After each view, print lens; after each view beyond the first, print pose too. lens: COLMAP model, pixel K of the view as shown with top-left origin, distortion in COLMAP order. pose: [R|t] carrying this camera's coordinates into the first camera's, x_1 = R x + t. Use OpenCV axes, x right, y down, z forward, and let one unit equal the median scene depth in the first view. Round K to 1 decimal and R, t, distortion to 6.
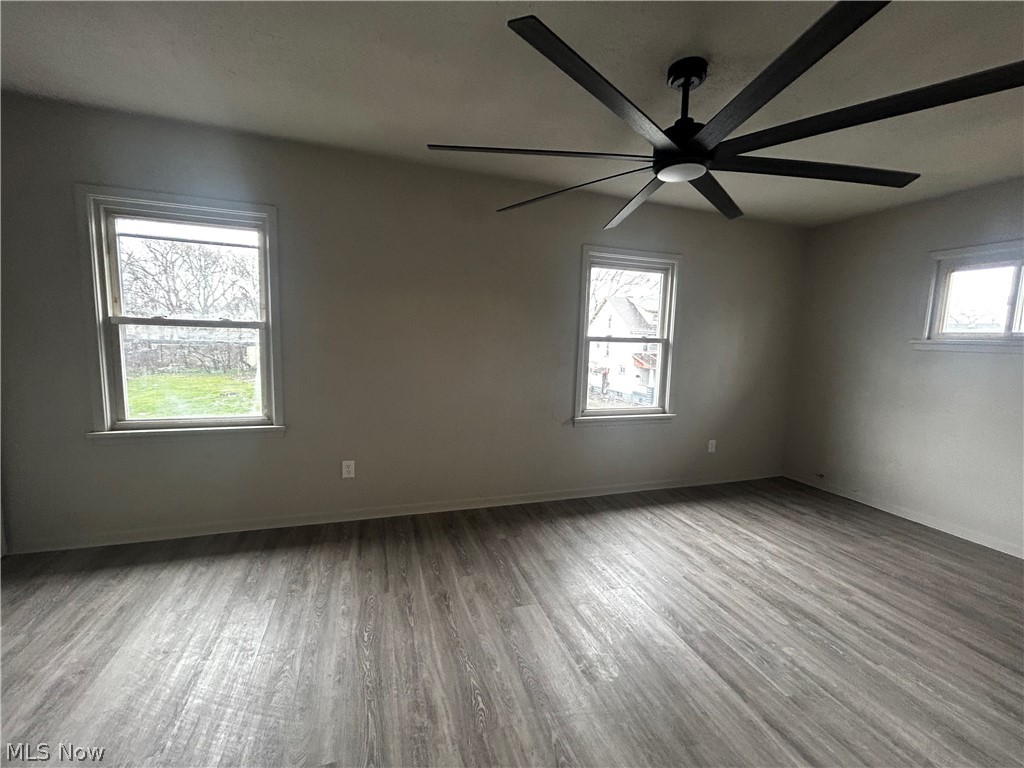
lens RADIAL K [[413.3, 0, 510.9], [0, 413.3, 382.4], [0, 0, 1]] dist [0.000108, 0.000636]
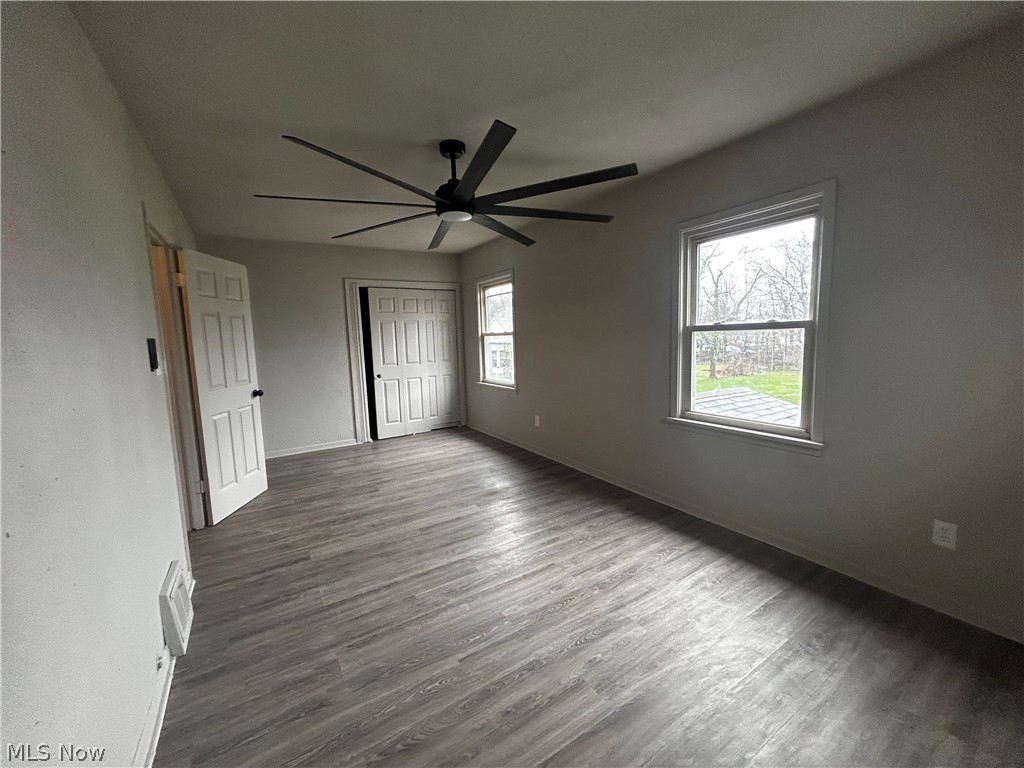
lens RADIAL K [[413.3, 0, 518.4], [0, 413.3, 385.1], [0, 0, 1]] dist [0.000108, 0.000636]
pose [[0.240862, 0.075717, -0.967601, 1.207847], [-0.071537, 0.995625, 0.060102, -0.019254], [0.967919, 0.054743, 0.245225, 0.575450]]
